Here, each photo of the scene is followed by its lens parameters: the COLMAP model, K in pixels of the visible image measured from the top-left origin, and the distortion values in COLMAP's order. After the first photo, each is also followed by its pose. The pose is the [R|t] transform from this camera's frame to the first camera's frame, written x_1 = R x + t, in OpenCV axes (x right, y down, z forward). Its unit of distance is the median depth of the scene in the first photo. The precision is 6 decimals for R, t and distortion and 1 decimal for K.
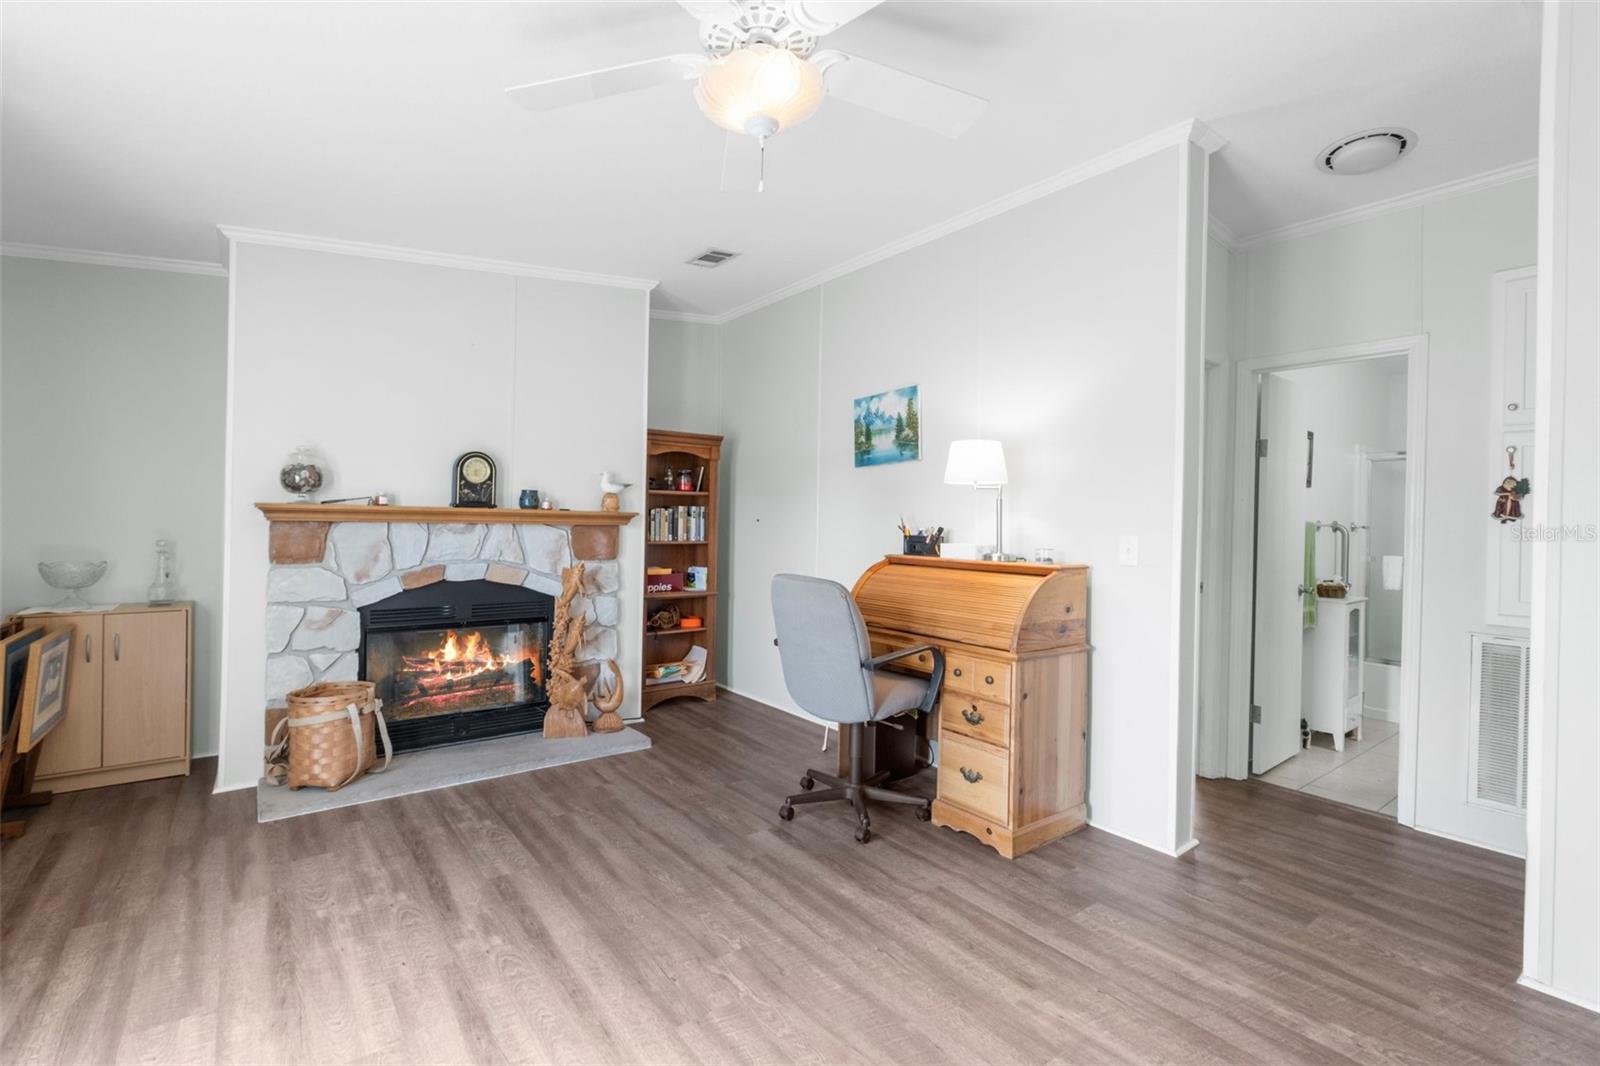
lens RADIAL K [[709.5, 0, 783.2], [0, 709.5, 515.9], [0, 0, 1]] dist [0.006147, -0.002834]
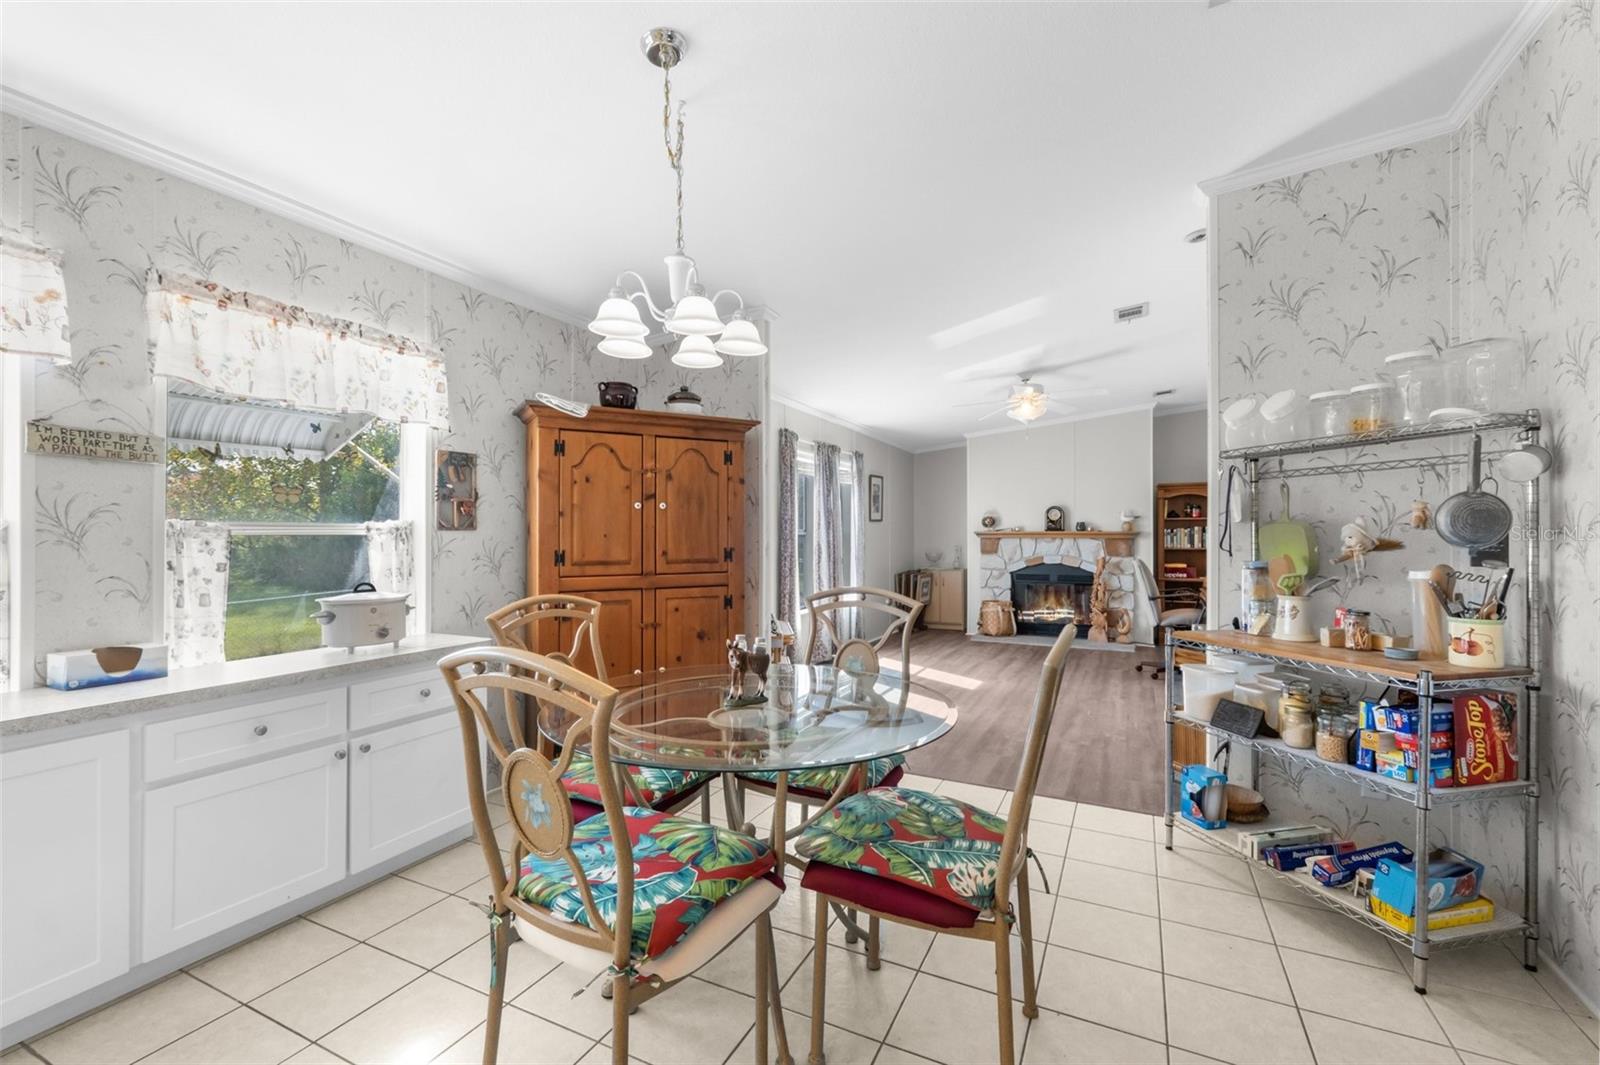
lens RADIAL K [[709.5, 0, 770.3], [0, 709.5, 535.0], [0, 0, 1]] dist [0.006147, -0.002834]
pose [[0.416450, -0.018755, -0.908965, 1.422351], [0.014289, 0.999799, -0.014083, 0.022542], [0.909046, -0.007123, 0.416634, -0.865800]]
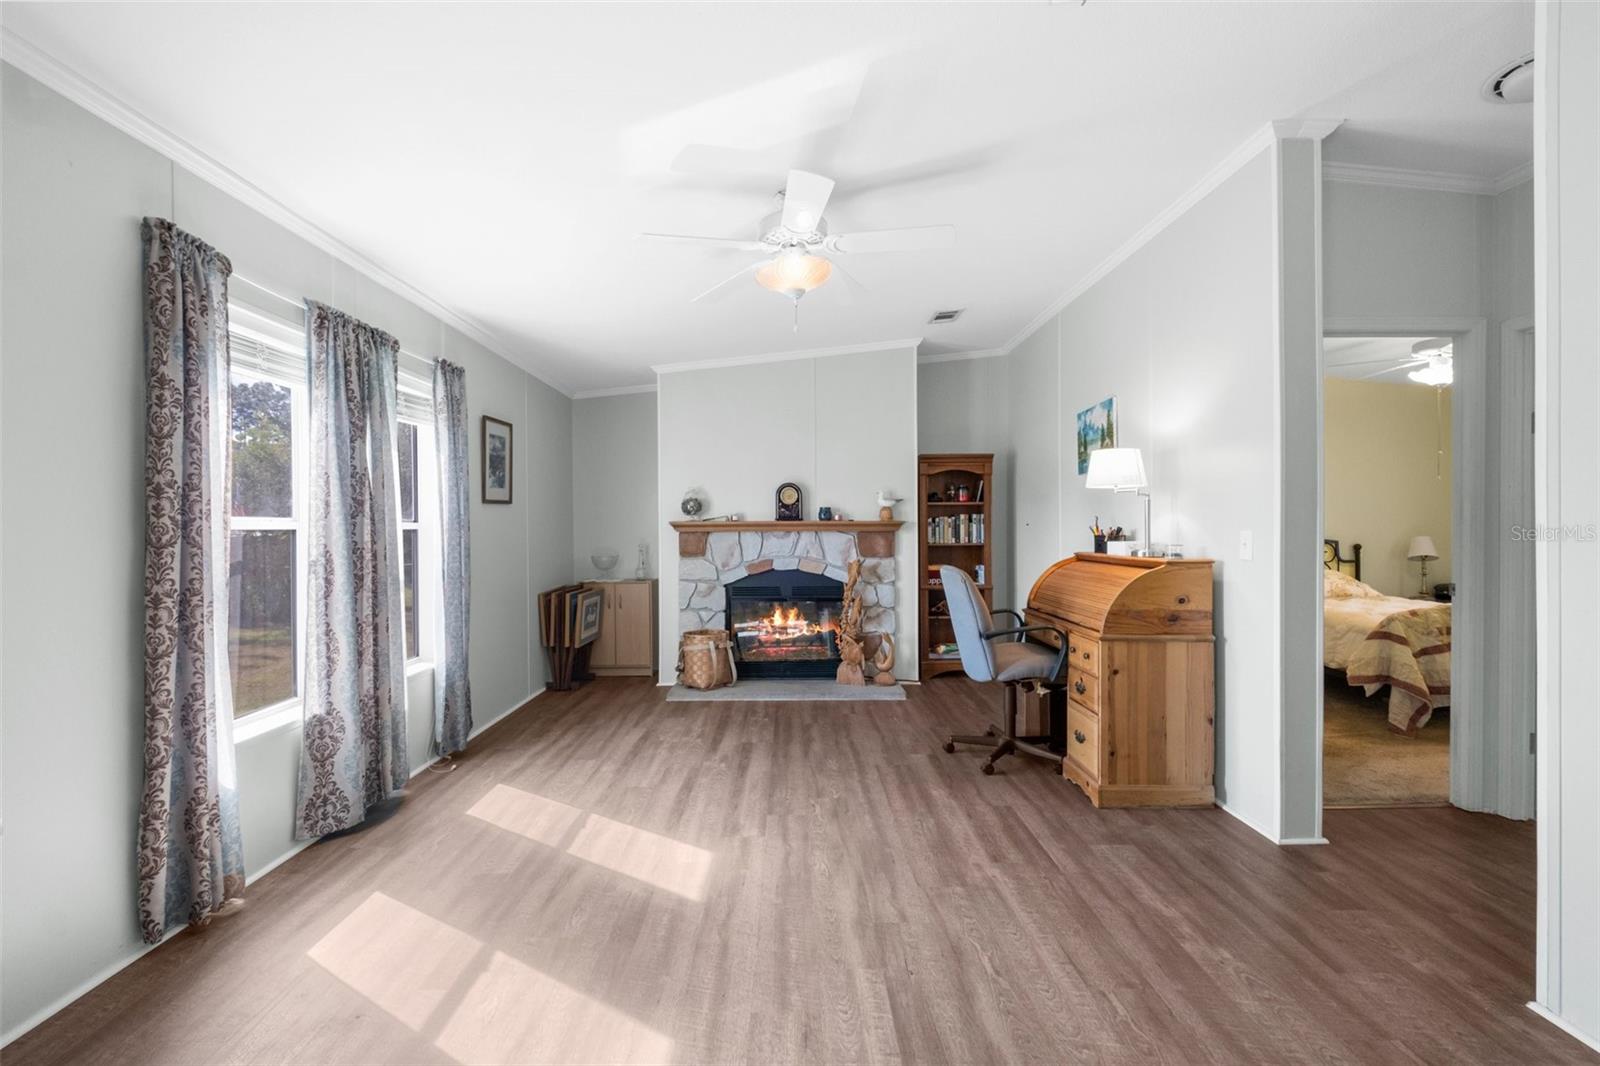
lens RADIAL K [[709.5, 0, 808.9], [0, 709.5, 526.8], [0, 0, 1]] dist [0.006147, -0.002834]
pose [[0.803277, -0.022659, -0.595174, 0.557944], [0.024856, 0.999681, -0.004512, 0.010009], [0.595087, -0.011169, 0.803584, -0.192966]]
